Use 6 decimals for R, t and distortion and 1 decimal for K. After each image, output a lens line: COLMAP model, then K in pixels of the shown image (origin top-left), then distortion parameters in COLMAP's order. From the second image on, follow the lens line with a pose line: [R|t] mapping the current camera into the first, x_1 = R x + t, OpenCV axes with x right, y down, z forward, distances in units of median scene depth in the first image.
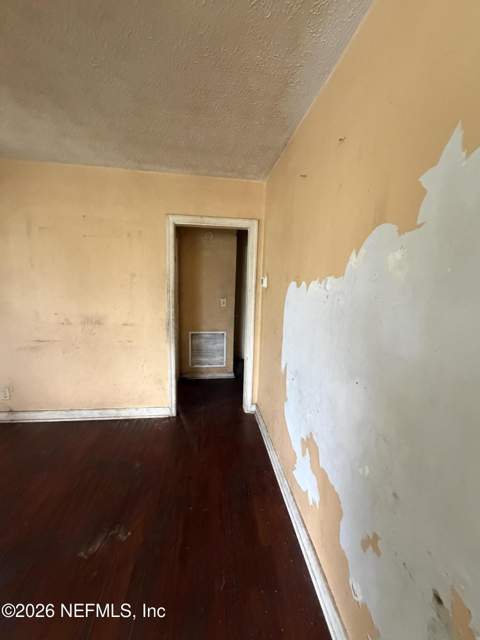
lens RADIAL K [[255.7, 0, 240.7], [0, 255.7, 322.4], [0, 0, 1]] dist [0.000315, 0.000277]
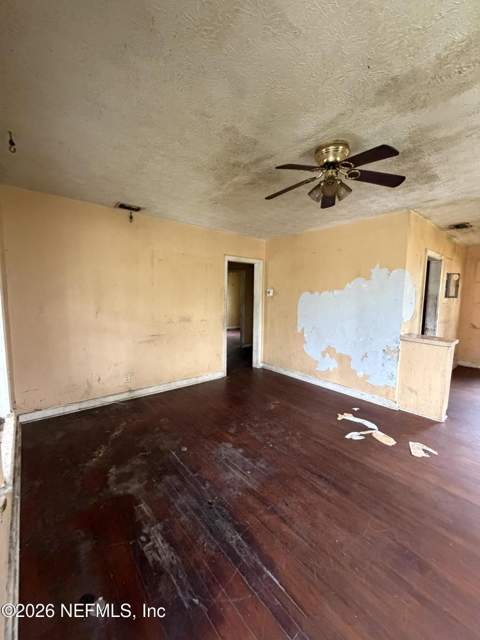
lens RADIAL K [[255.7, 0, 241.9], [0, 255.7, 319.4], [0, 0, 1]] dist [0.000315, 0.000277]
pose [[0.846867, -0.071721, 0.526946, -1.108854], [0.103108, 0.994206, -0.030390, 0.076309], [-0.521713, 0.080069, 0.849355, -0.496698]]
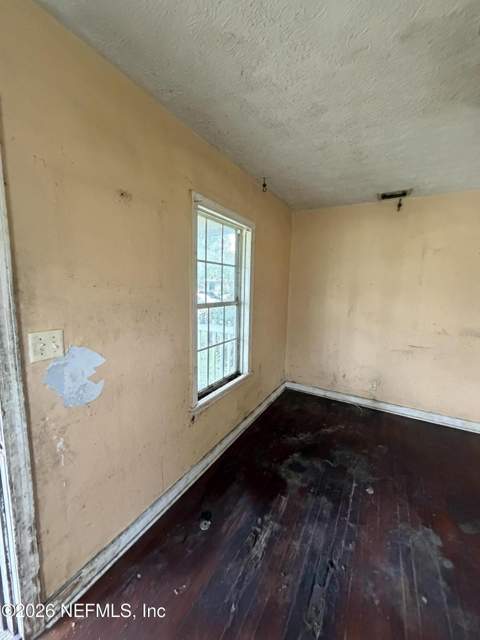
lens RADIAL K [[255.7, 0, 238.9], [0, 255.7, 318.9], [0, 0, 1]] dist [0.000315, 0.000277]
pose [[0.789914, 0.062556, -0.610019, -0.702813], [-0.099472, 0.994679, -0.026805, 0.058619], [0.605097, 0.081854, 0.791933, -0.412993]]
